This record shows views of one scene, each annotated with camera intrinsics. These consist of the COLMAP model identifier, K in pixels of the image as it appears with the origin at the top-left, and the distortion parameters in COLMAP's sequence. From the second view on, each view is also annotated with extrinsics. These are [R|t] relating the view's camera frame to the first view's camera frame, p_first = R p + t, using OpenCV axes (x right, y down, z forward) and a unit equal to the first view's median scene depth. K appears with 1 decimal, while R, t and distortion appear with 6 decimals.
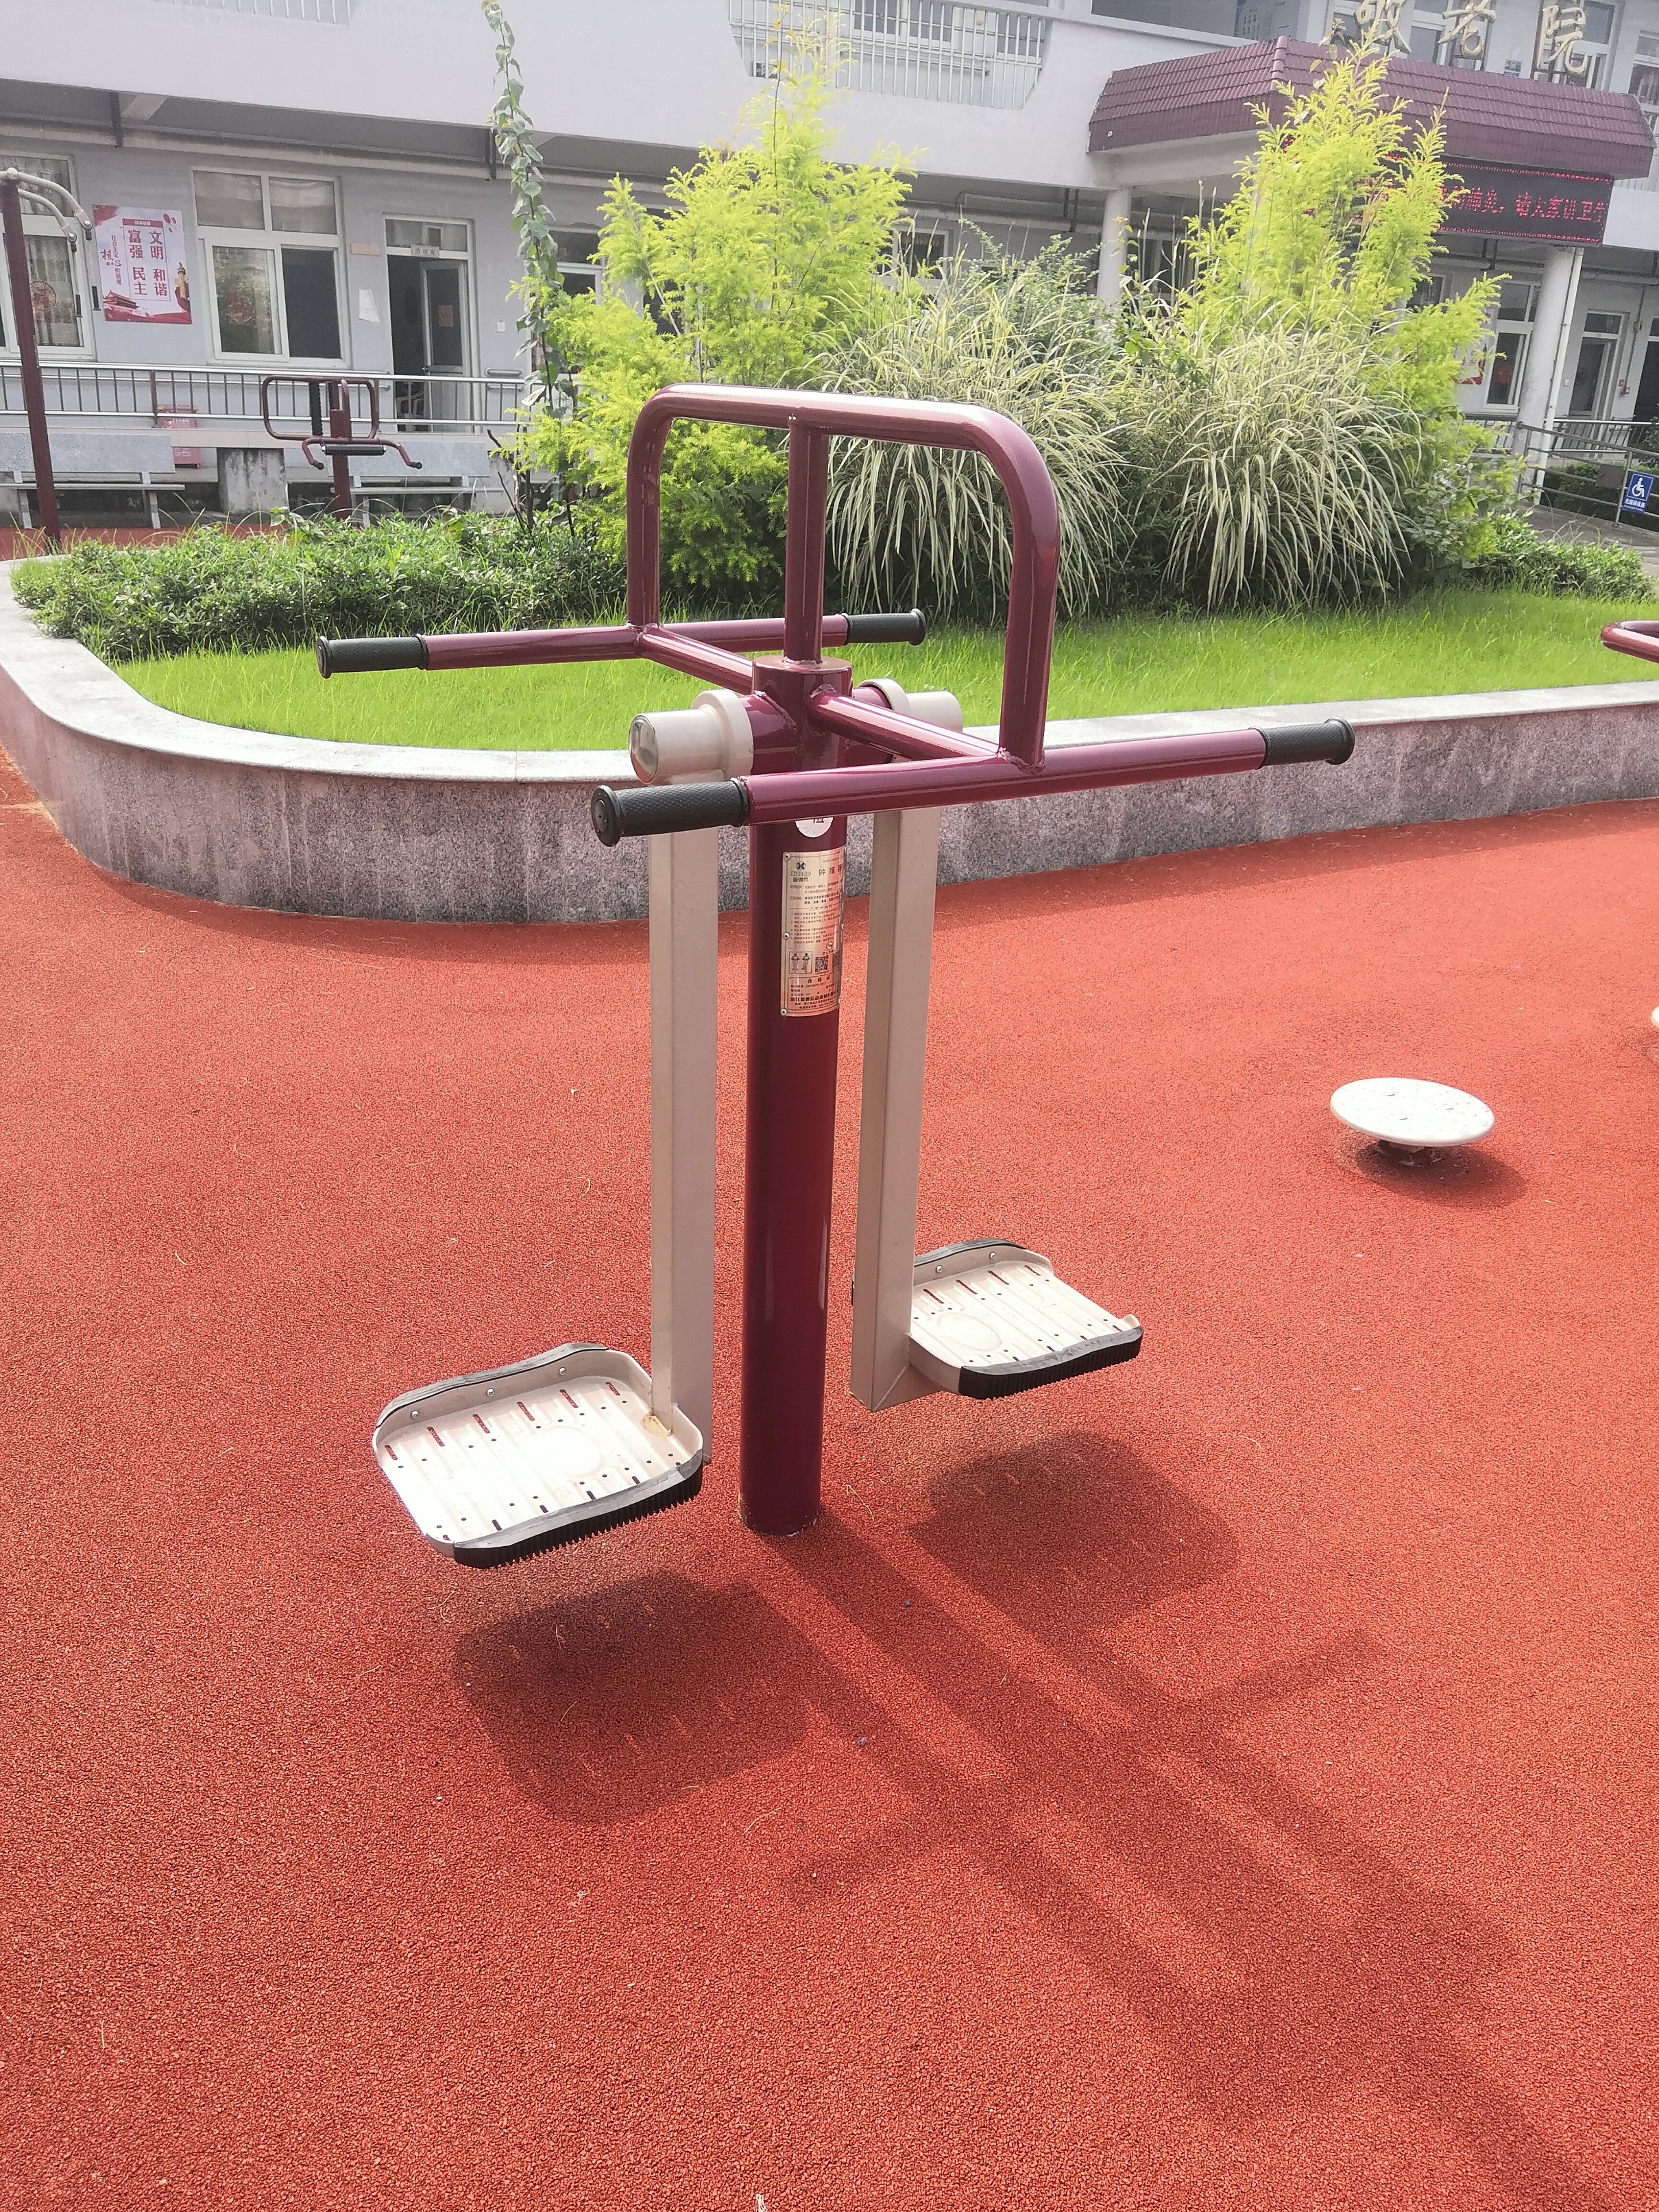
lens RADIAL K [[1757.4, 0, 848.3], [0, 1757.4, 1097.4], [0, 0, 1]] dist [-0.034967, 0.035927]
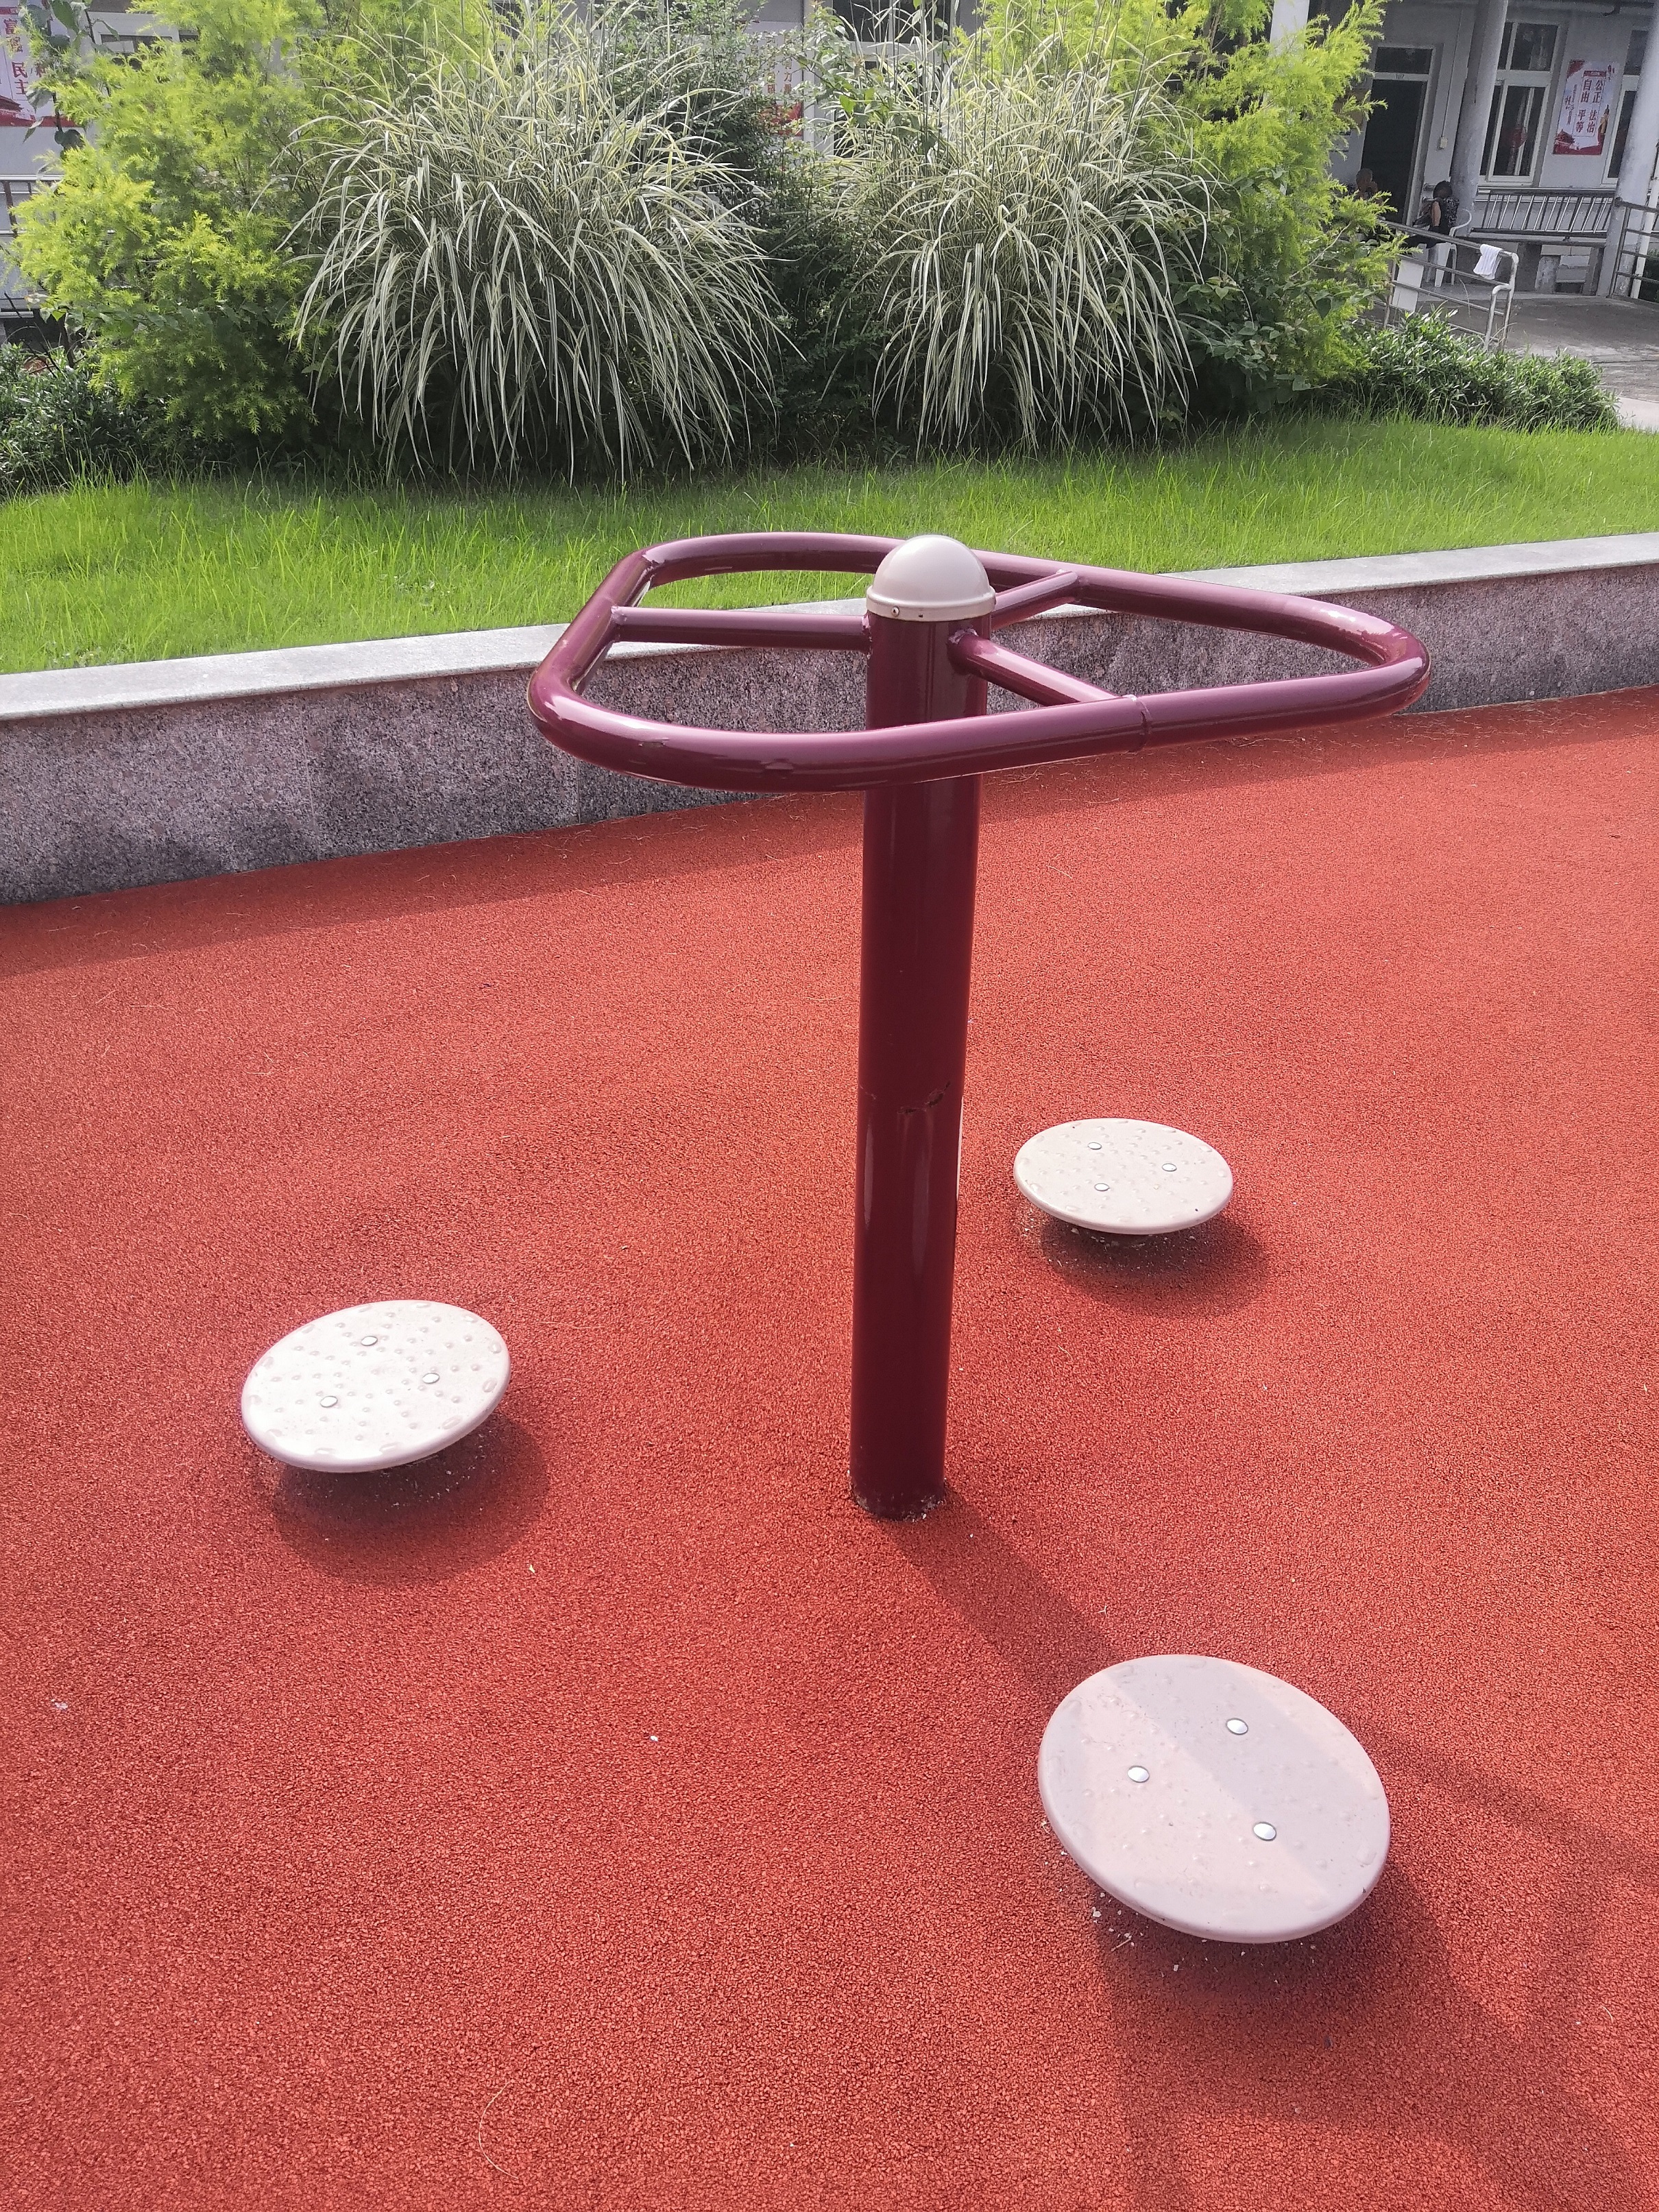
lens RADIAL K [[1757.4, 0, 827.1], [0, 1757.4, 1097.4], [0, 0, 1]] dist [-0.034967, 0.035927]
pose [[0.994827, 0.022436, -0.099078, 0.246752], [-0.012937, 0.995346, 0.095491, -0.068036], [0.100759, -0.093715, 0.990487, 0.200429]]
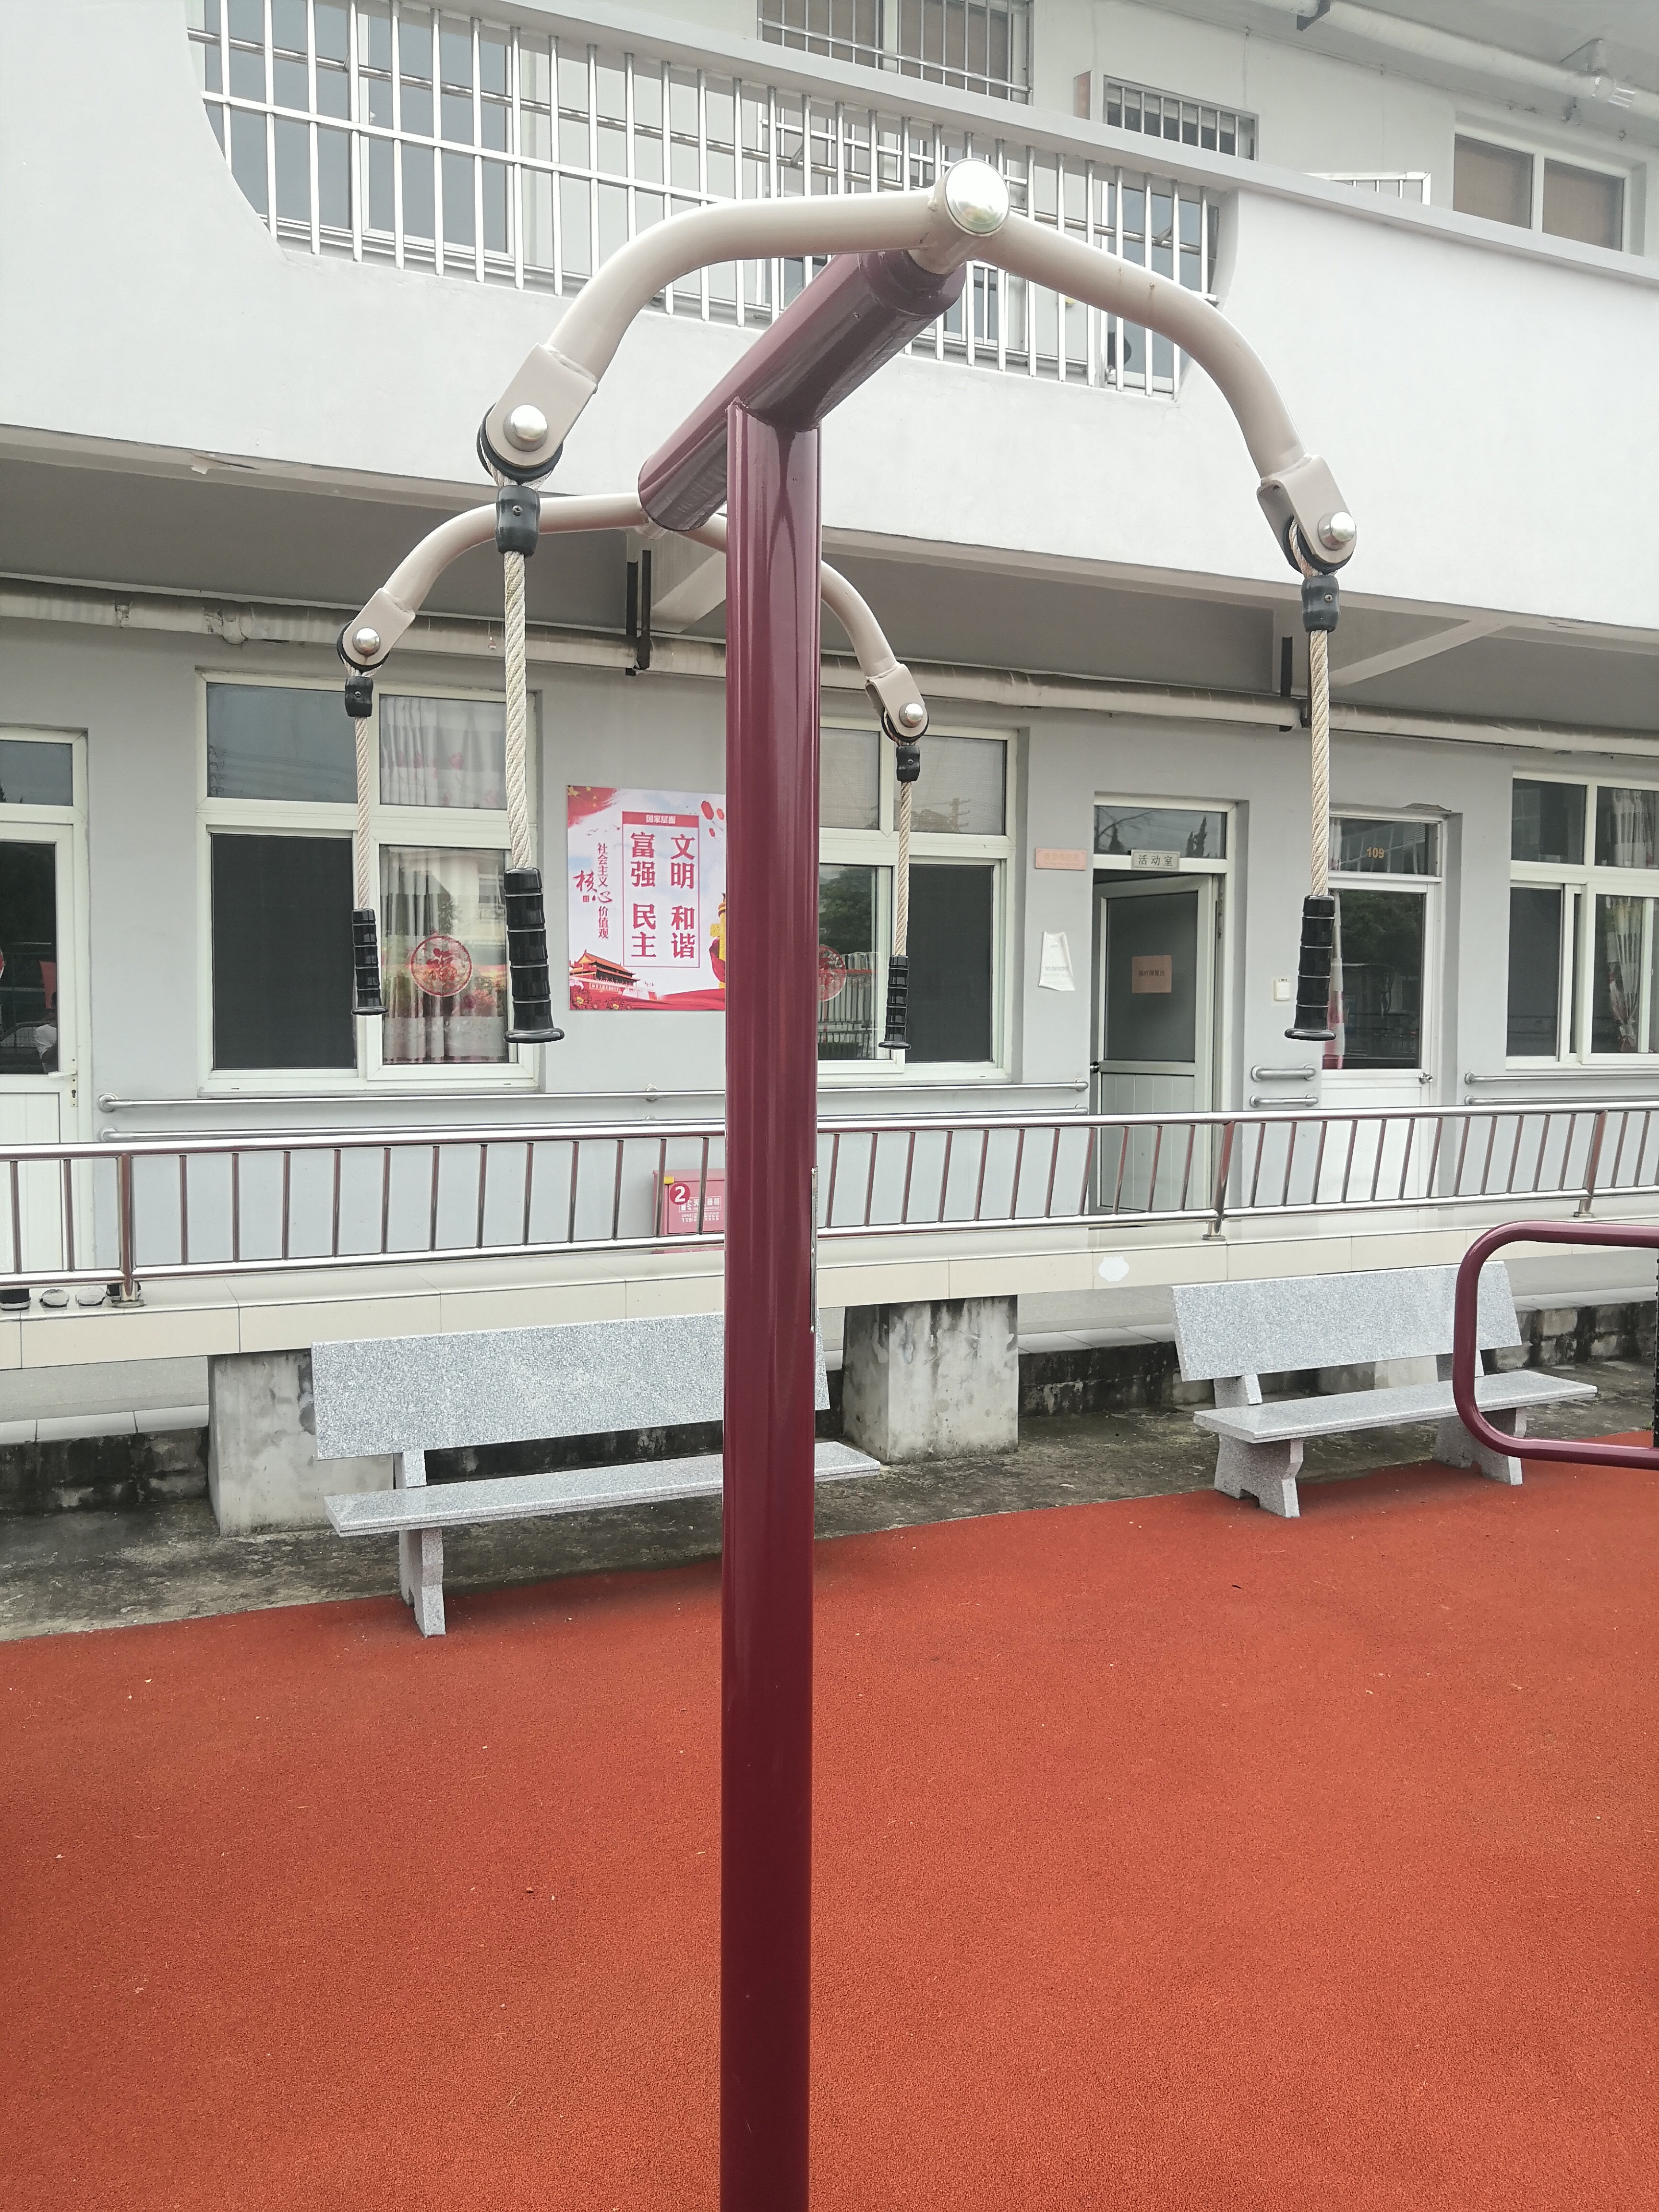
lens RADIAL K [[1757.6, 0, 831.8], [0, 1757.6, 1123.2], [0, 0, 1]] dist [-0.034967, 0.035927]
pose [[0.994262, -0.029180, -0.102911, -0.667357], [-0.005740, 0.946131, -0.323733, -0.572261], [0.106814, 0.322467, 0.940535, 1.240968]]
